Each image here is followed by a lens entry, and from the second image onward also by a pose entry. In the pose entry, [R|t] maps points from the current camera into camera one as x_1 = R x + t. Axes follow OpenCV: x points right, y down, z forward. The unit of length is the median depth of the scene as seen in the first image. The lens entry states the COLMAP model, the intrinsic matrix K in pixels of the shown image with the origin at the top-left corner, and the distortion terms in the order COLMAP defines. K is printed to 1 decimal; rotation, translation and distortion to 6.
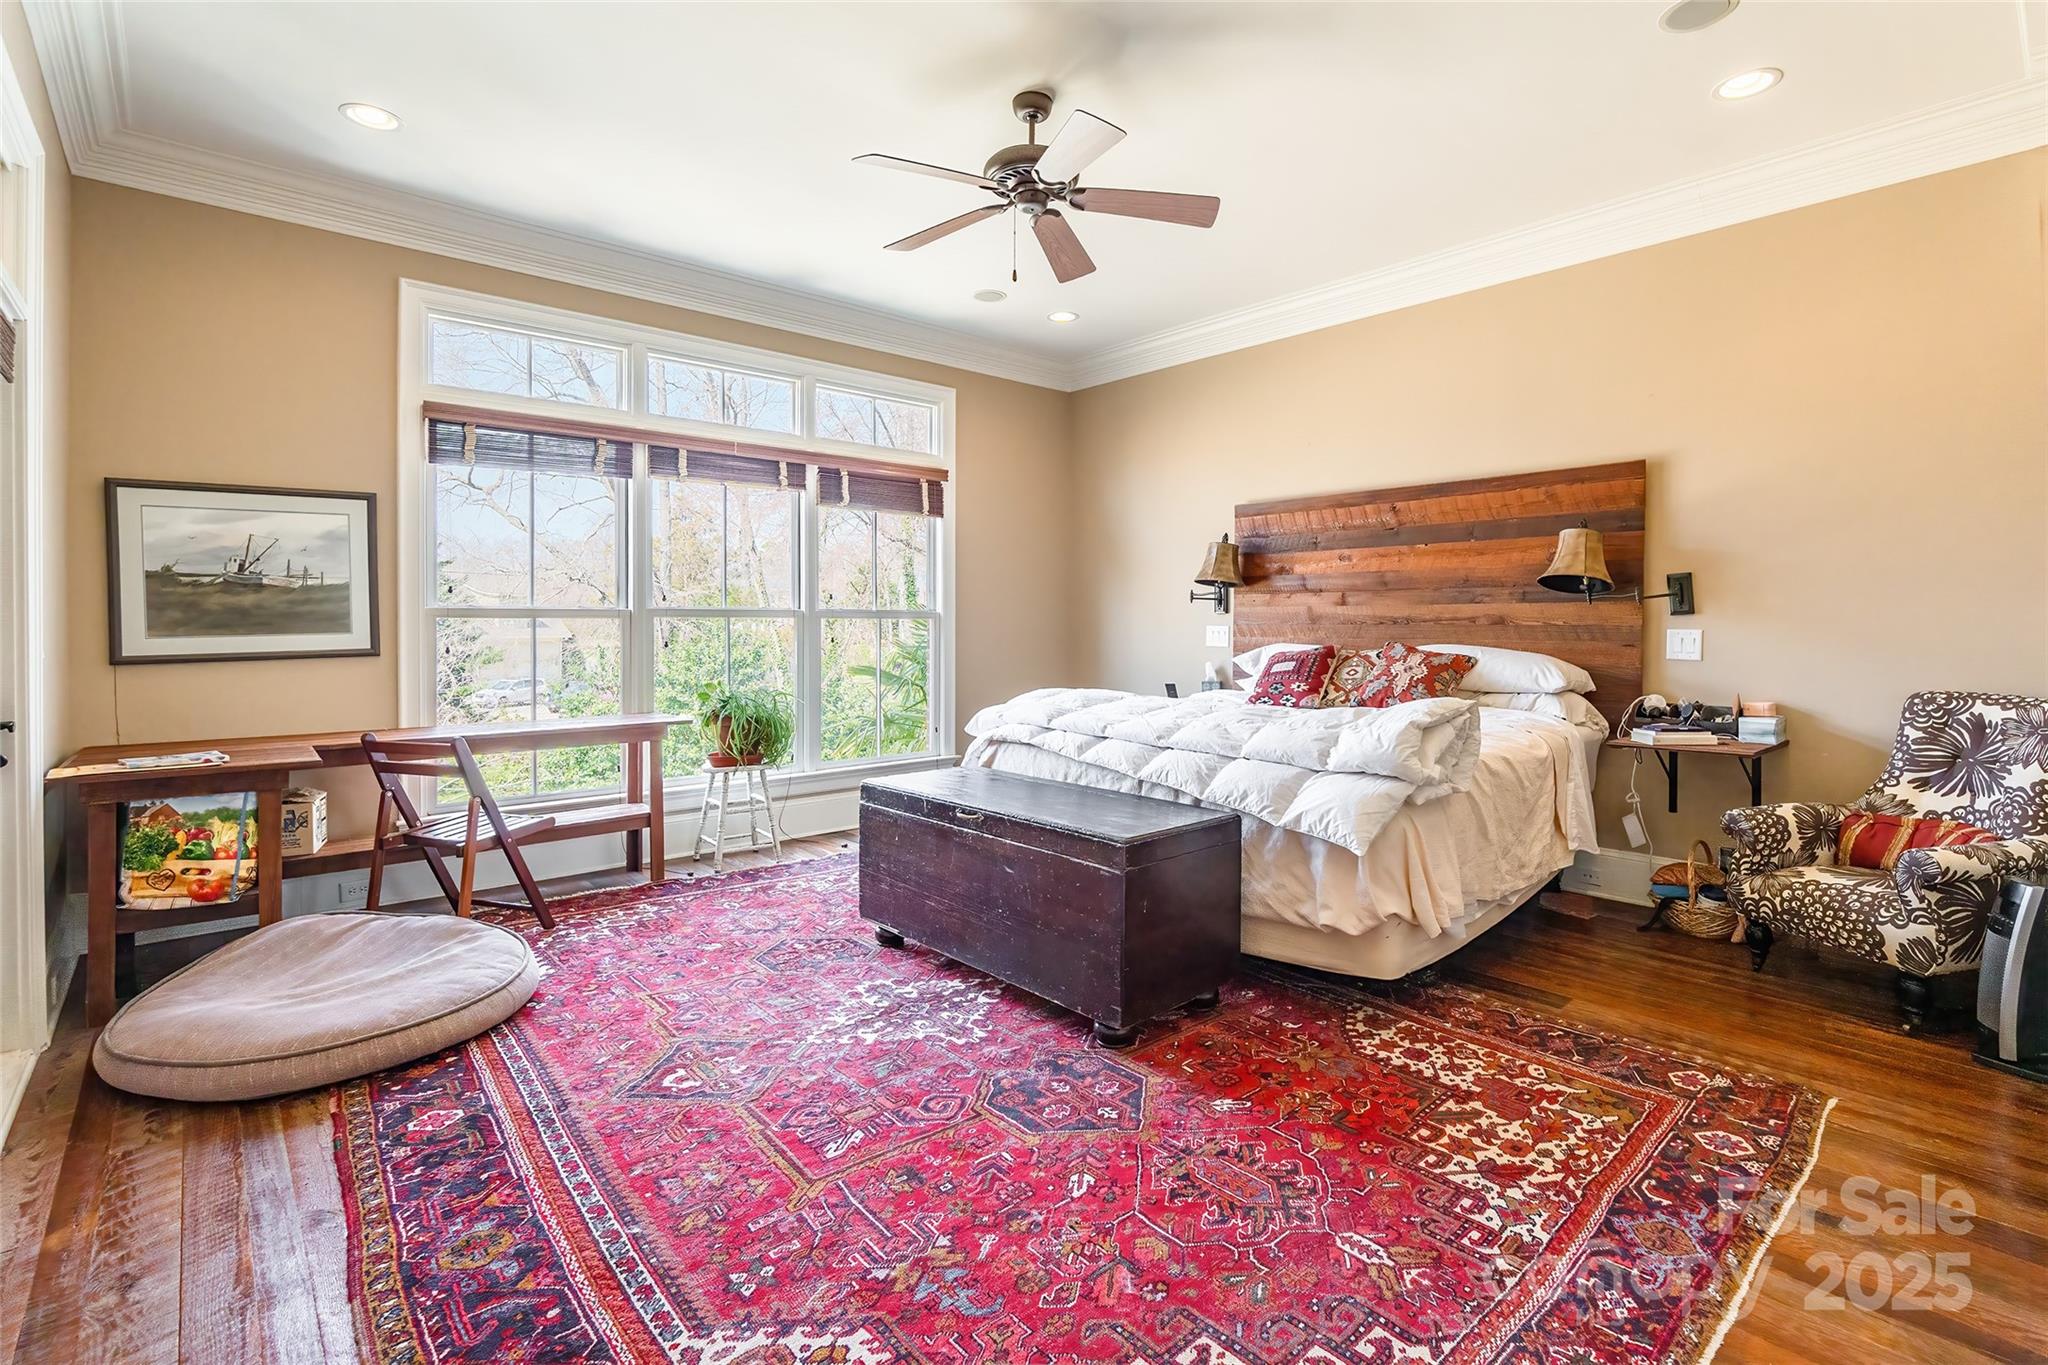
lens RADIAL K [[955.3, 0, 1031.2], [0, 955.3, 612.3], [0, 0, 1]] dist [-0.008266, -0.000240]
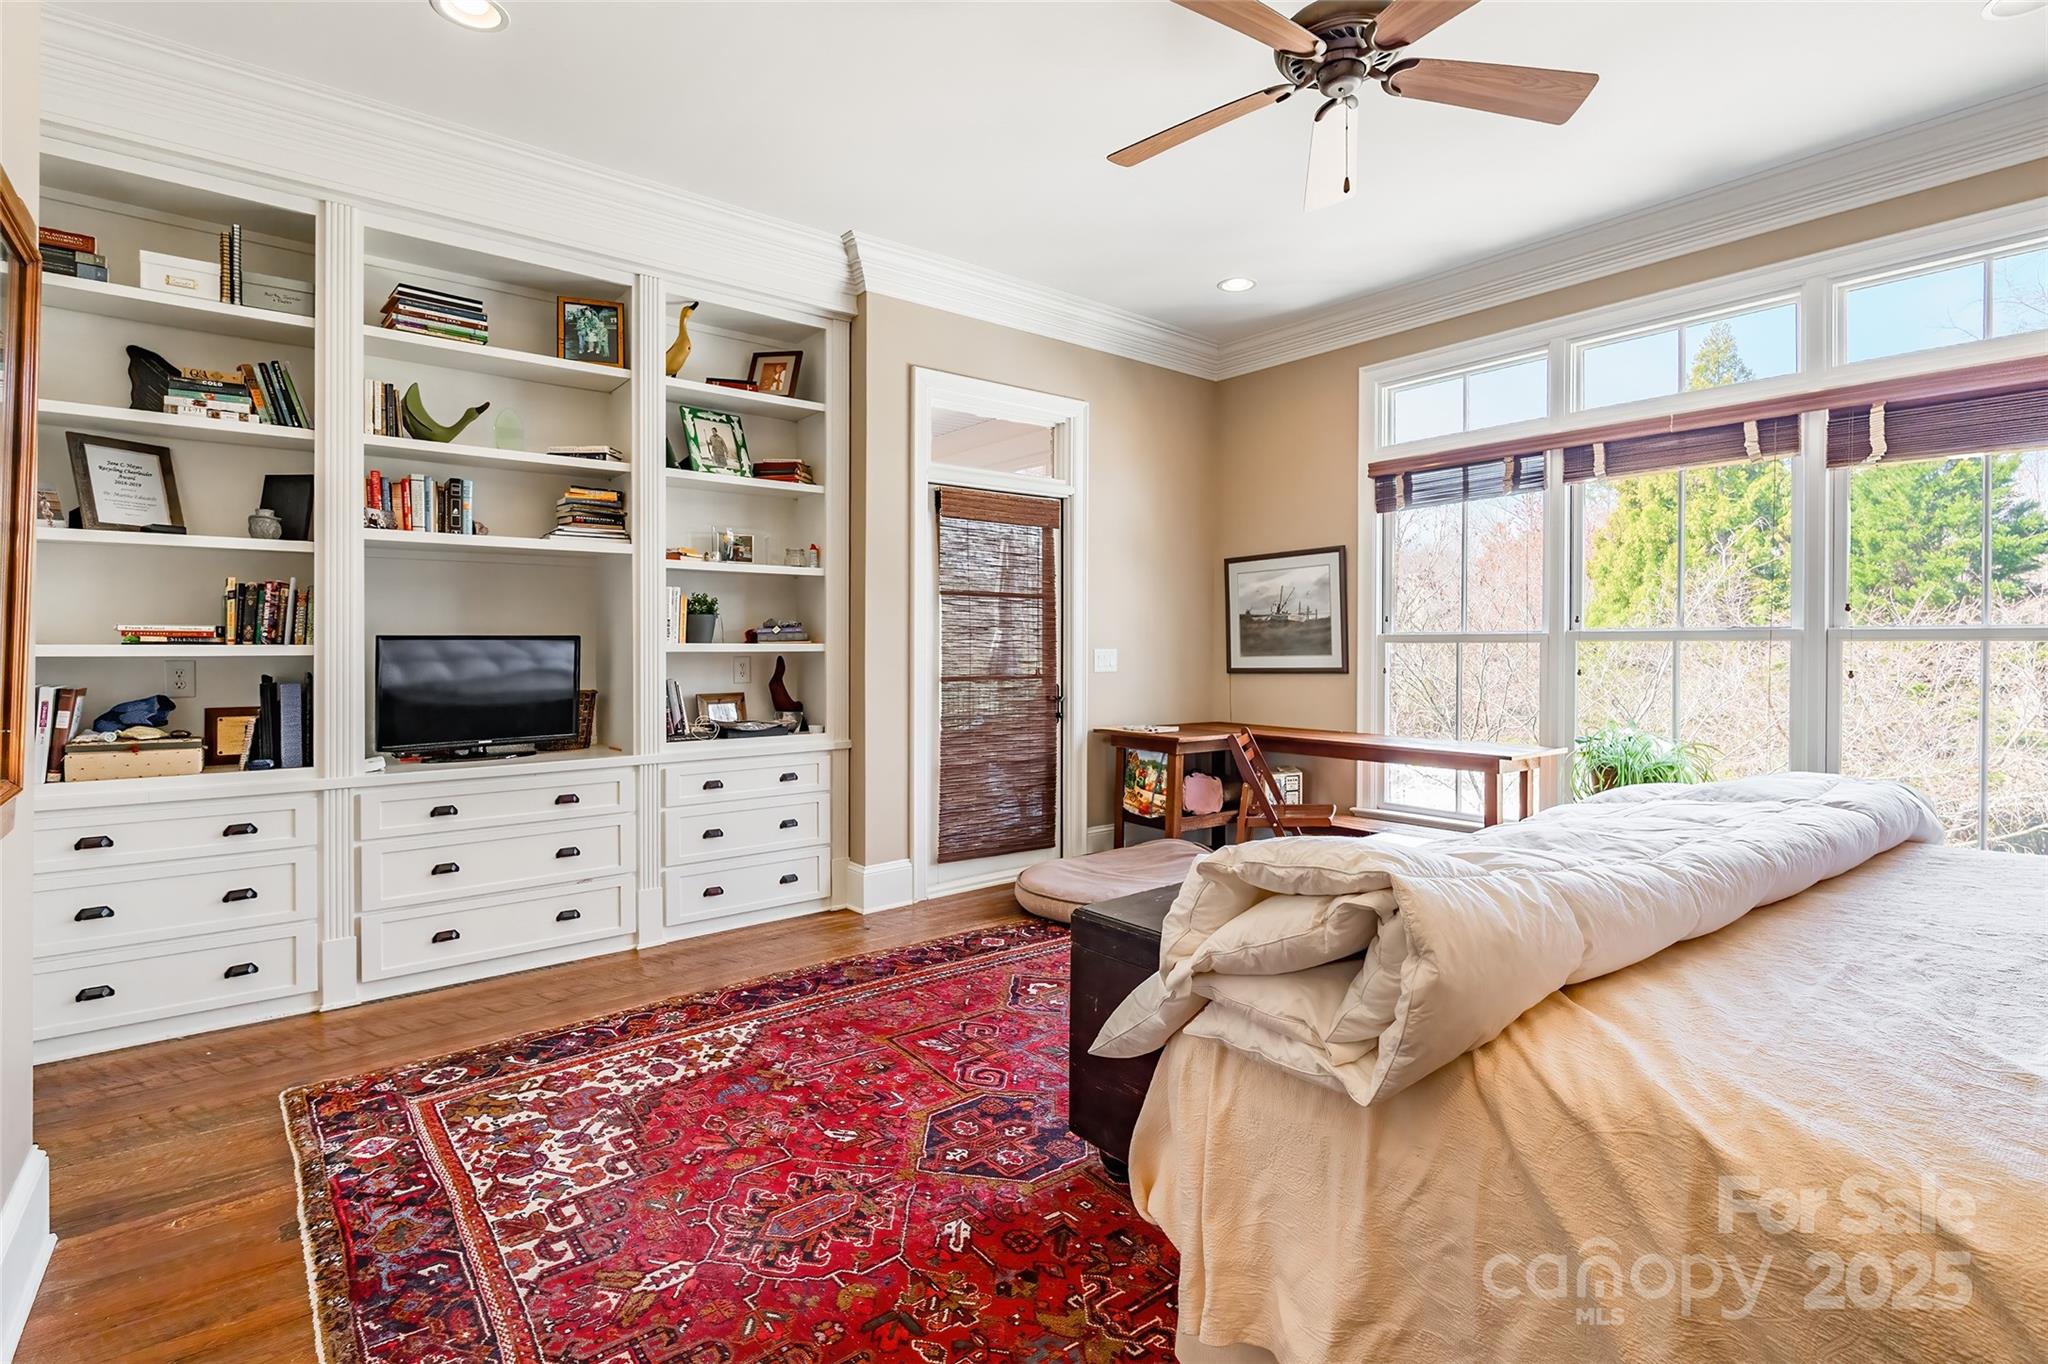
lens RADIAL K [[955.3, 0, 1031.2], [0, 955.3, 611.8], [0, 0, 1]] dist [-0.008266, -0.000240]
pose [[-0.039244, -0.038367, -0.998493, 0.823854], [0.007702, 0.999221, -0.038698, 0.013228], [0.999200, -0.009209, -0.038918, 0.871549]]
